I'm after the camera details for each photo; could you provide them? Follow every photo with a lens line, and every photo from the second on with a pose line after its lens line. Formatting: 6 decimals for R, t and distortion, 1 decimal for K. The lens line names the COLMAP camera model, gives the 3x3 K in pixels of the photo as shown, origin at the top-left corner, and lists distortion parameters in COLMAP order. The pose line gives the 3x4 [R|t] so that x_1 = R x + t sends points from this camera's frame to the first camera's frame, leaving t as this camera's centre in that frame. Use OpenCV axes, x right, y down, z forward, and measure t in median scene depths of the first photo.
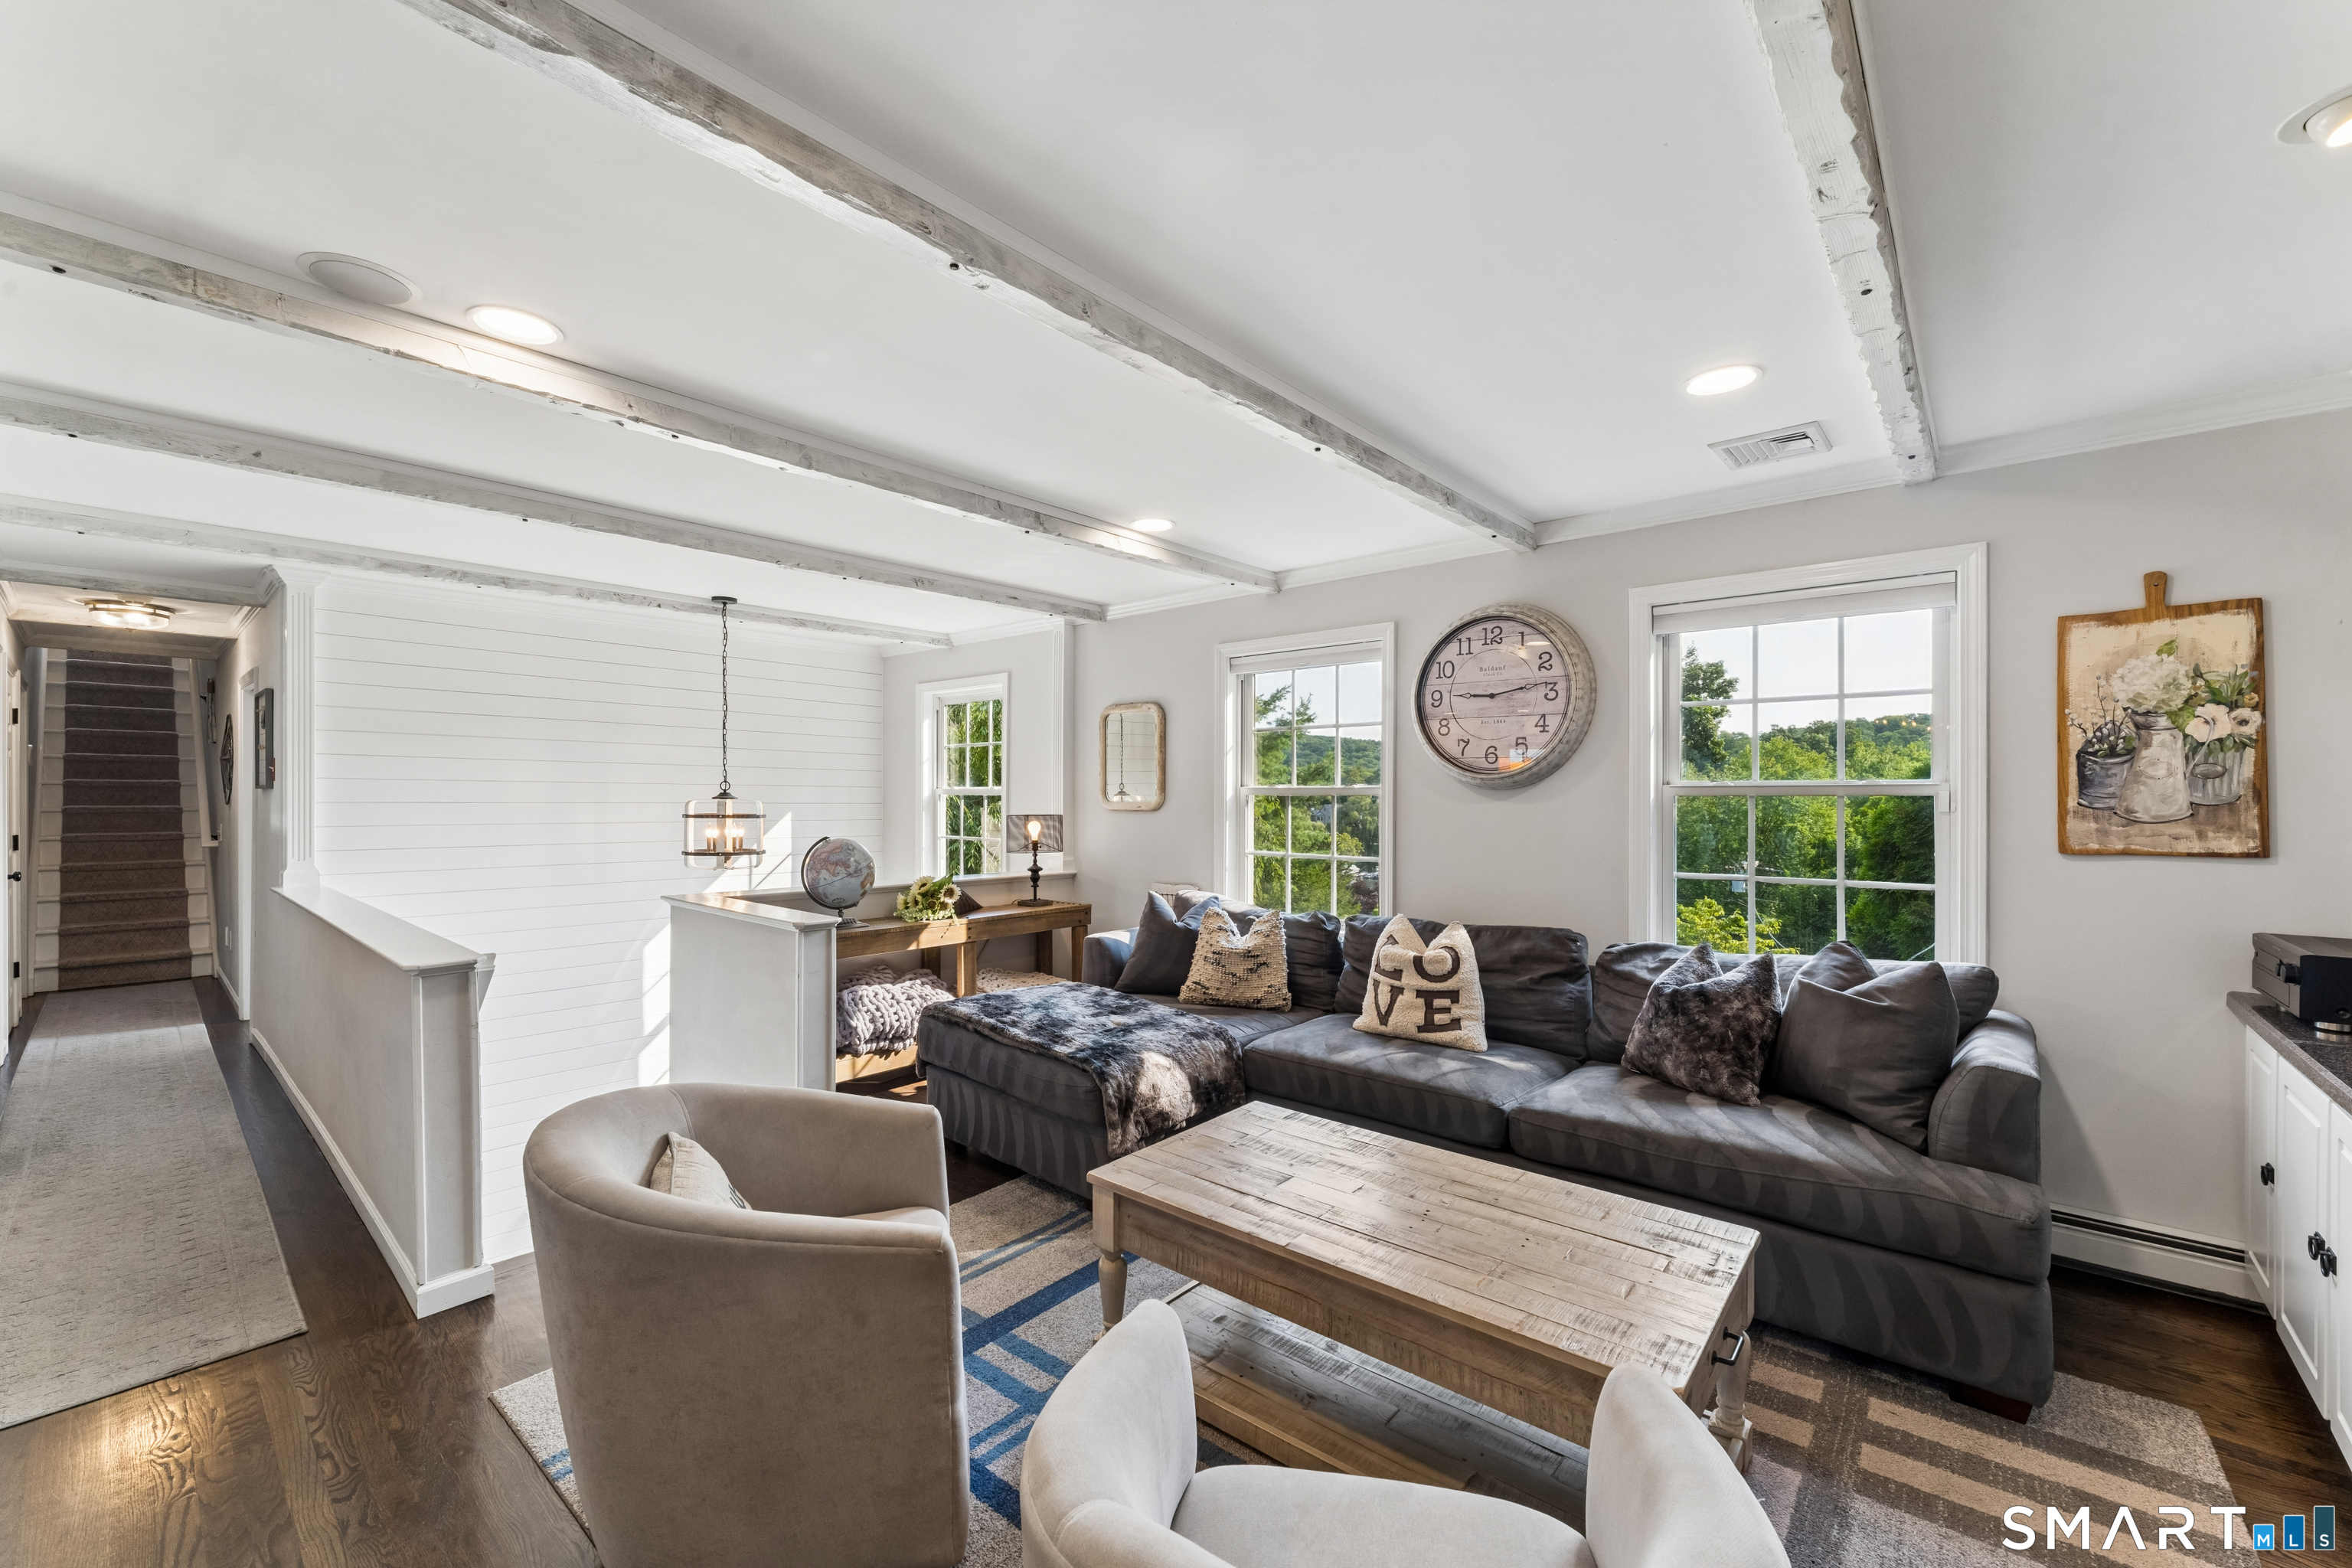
lens RADIAL K [[947.1, 0, 1168.5], [0, 947.1, 793.6], [0, 0, 1]] dist [-0.000514, -0.000940]
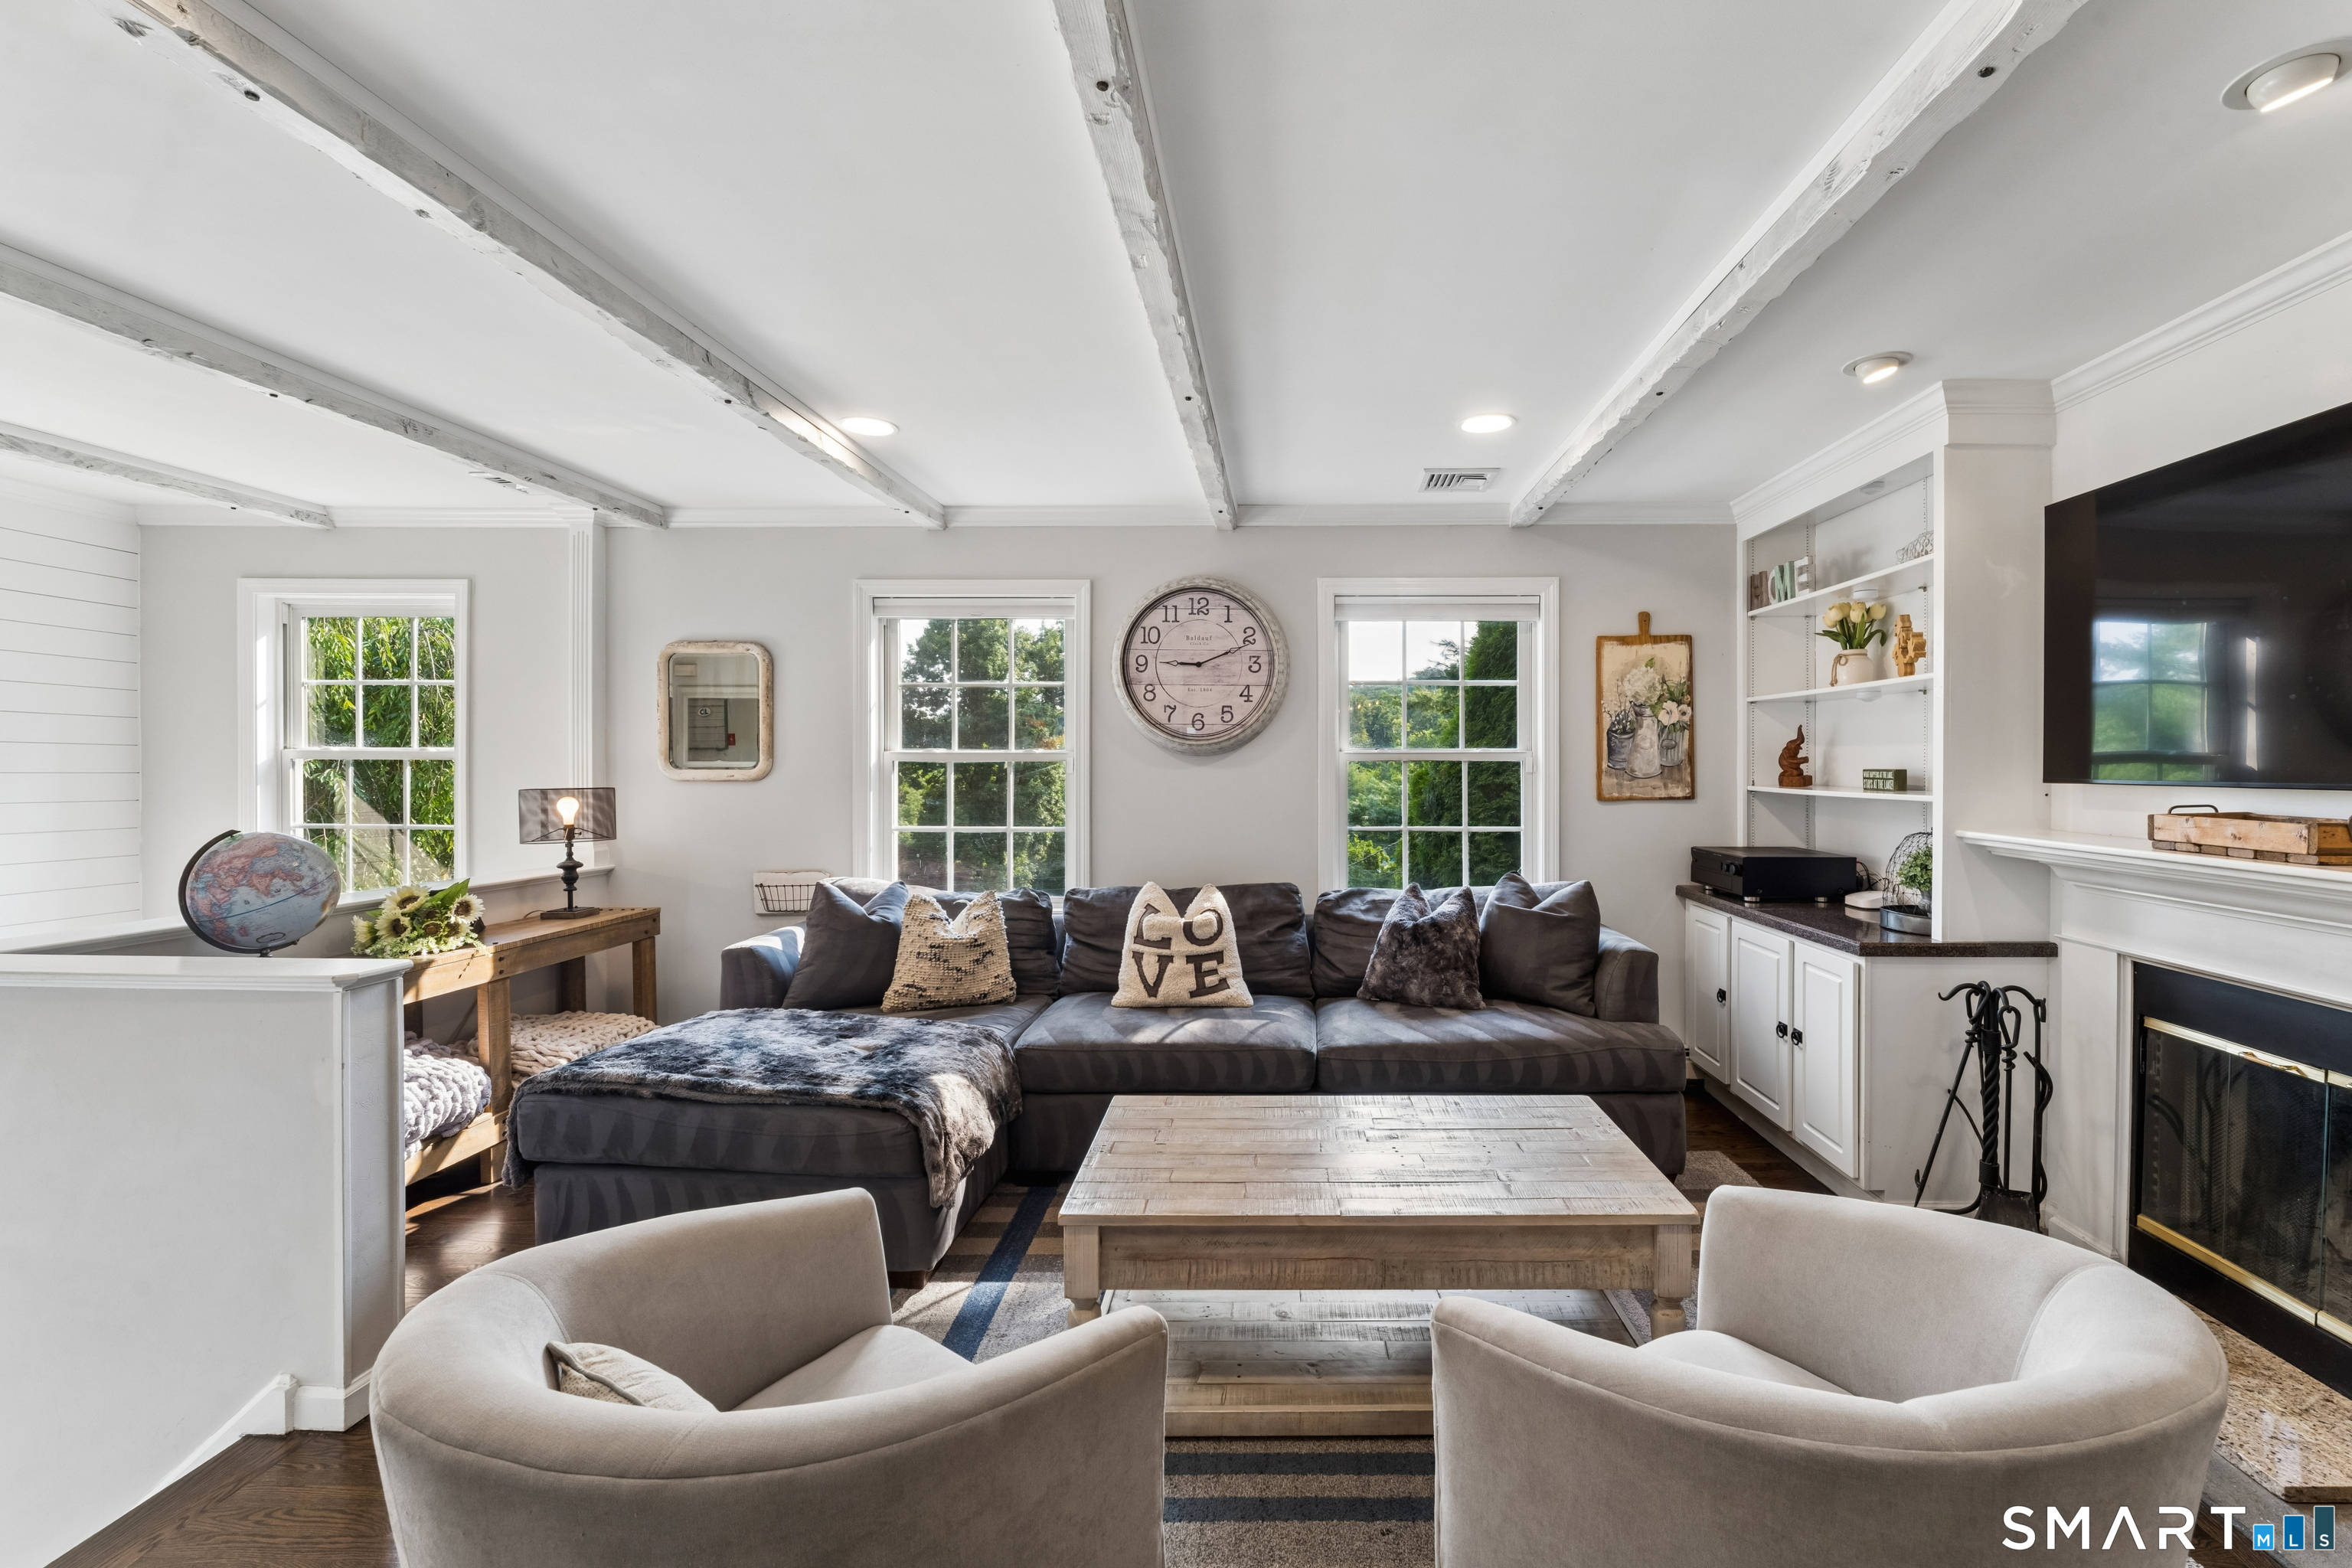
lens RADIAL K [[985.3, 0, 1280.9], [0, 985.3, 767.1], [0, 0, 1]] dist [-0.009978, 0.000034]
pose [[0.756215, -0.004999, 0.654304, -0.338177], [-0.000571, 0.999965, 0.008300, 0.000014], [-0.654323, -0.006651, 0.756186, 0.150715]]
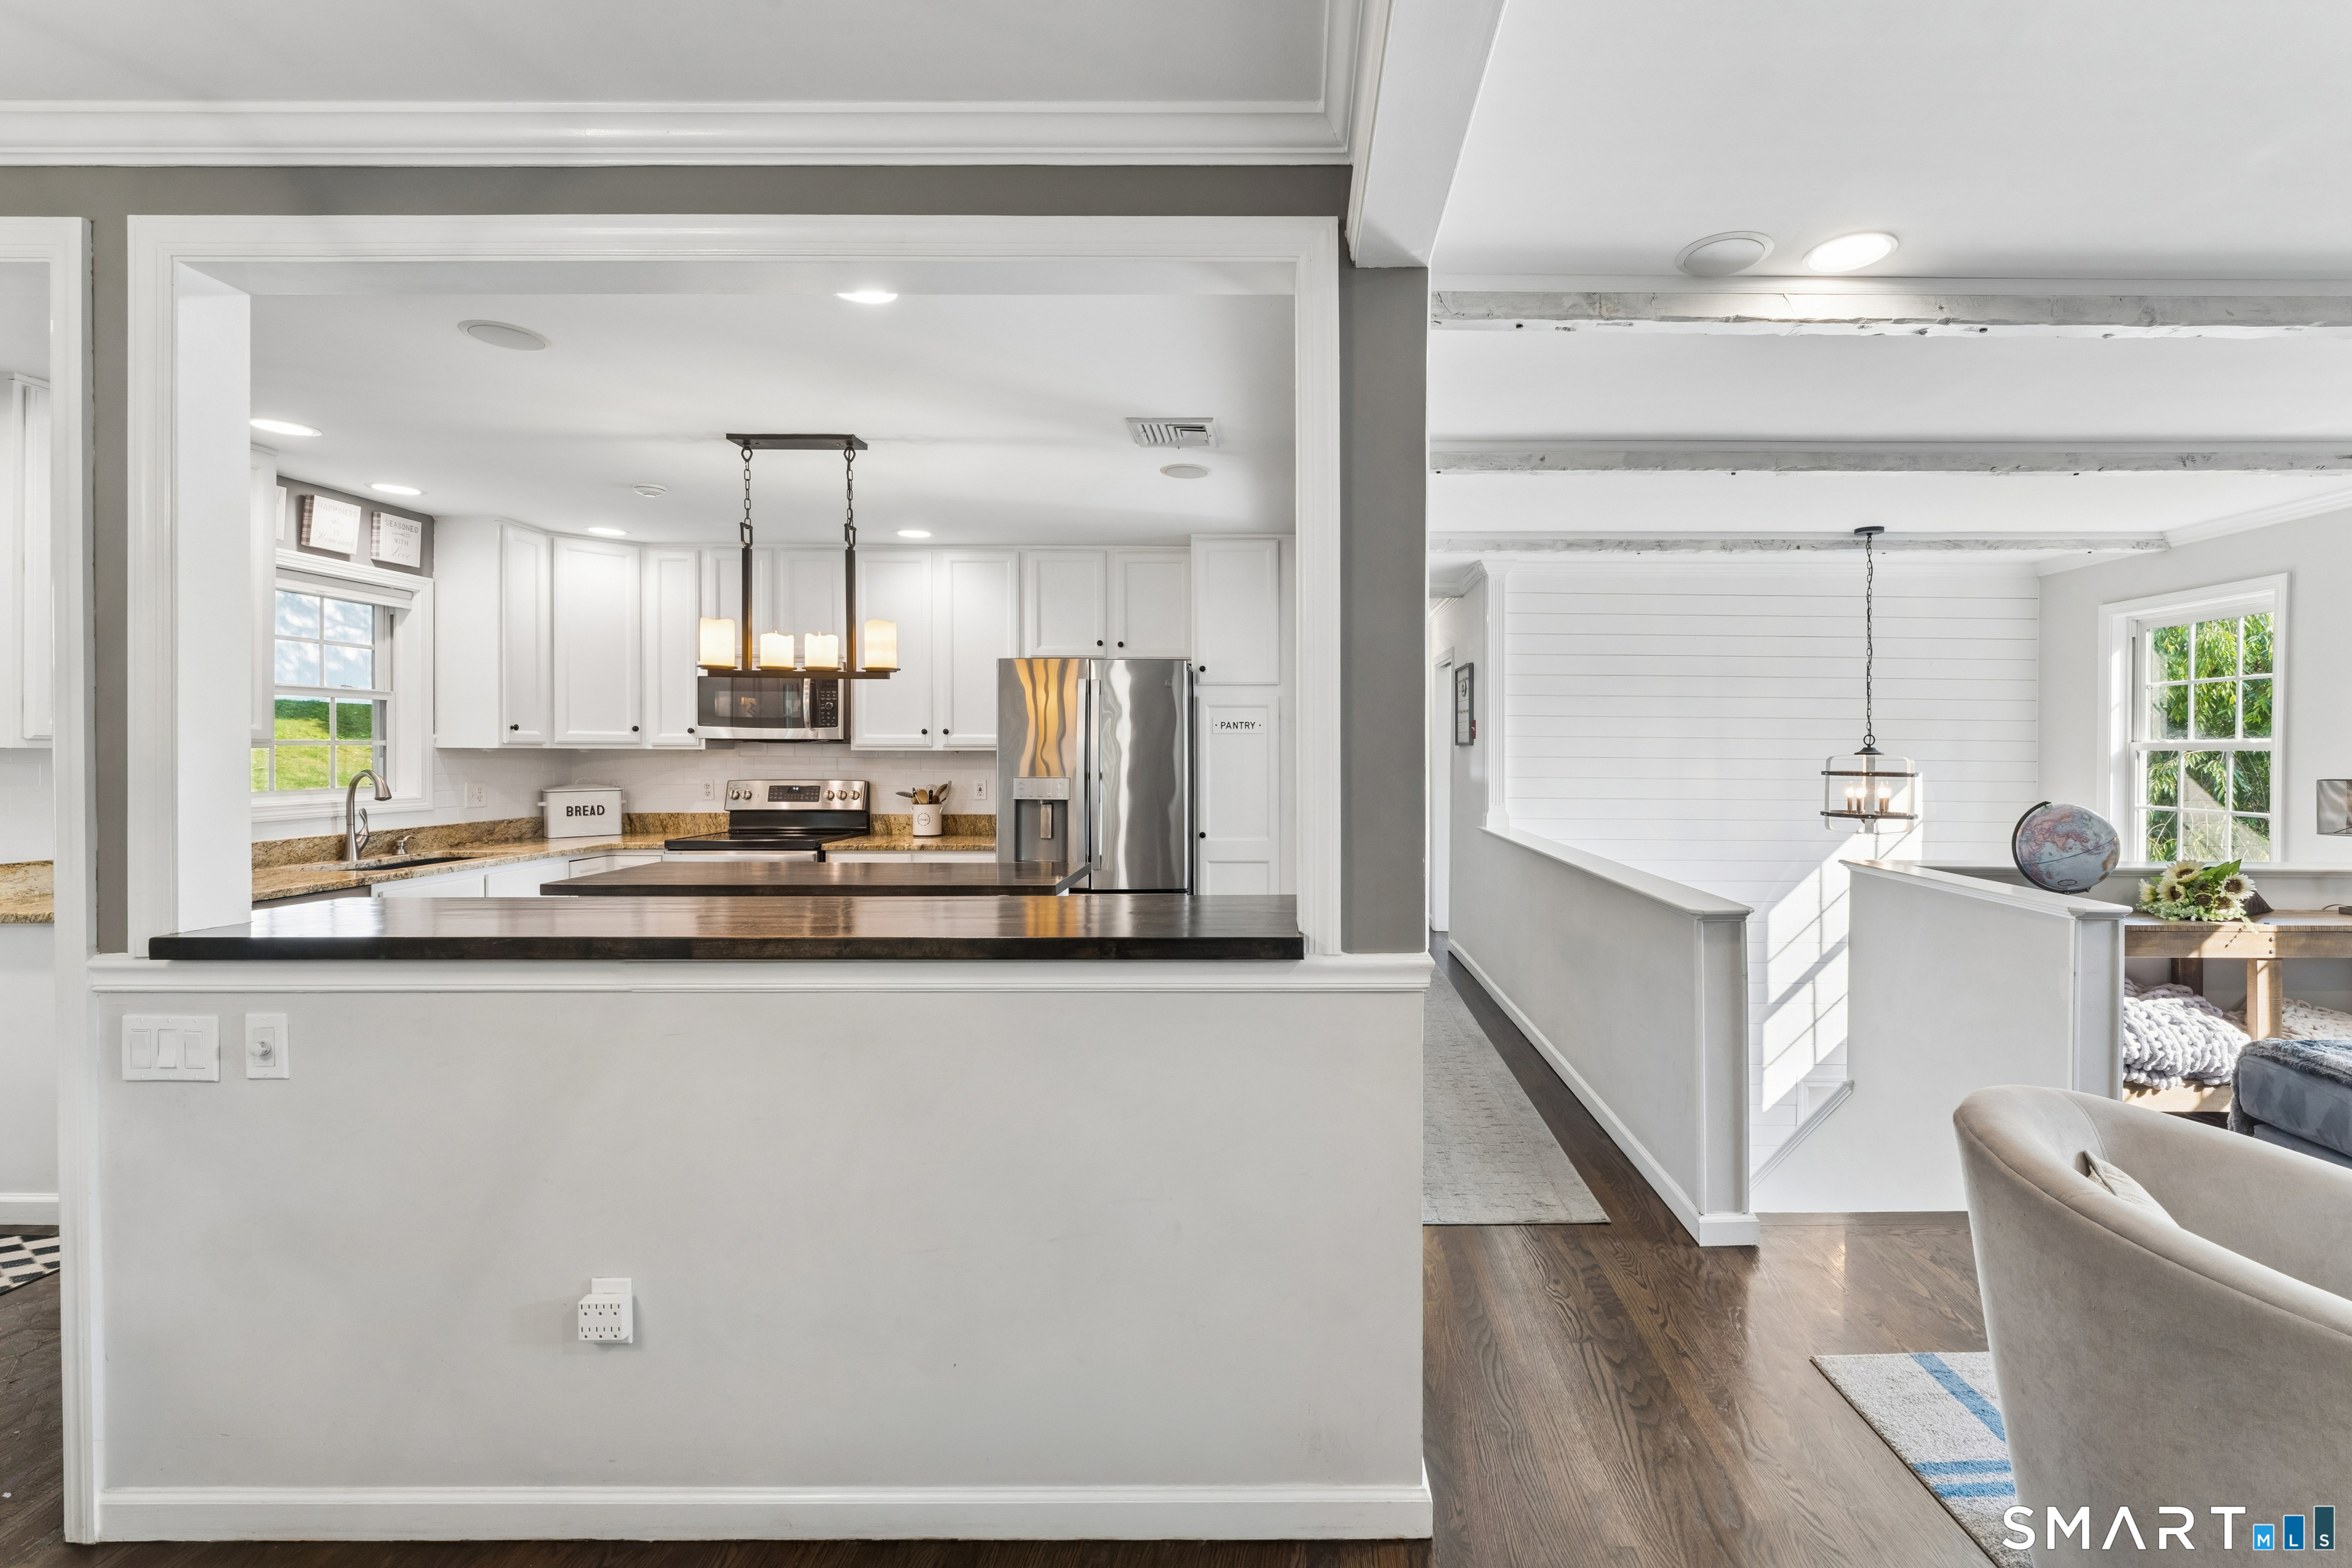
lens RADIAL K [[1010.6, 0, 1290.8], [0, 1010.6, 760.4], [0, 0, 1]] dist [-0.005255, 0.001047]
pose [[0.670778, 0.007032, -0.741625, -0.200237], [-0.001107, 0.999963, 0.008481, 0.005170], [0.741658, -0.004868, 0.670761, -0.063582]]
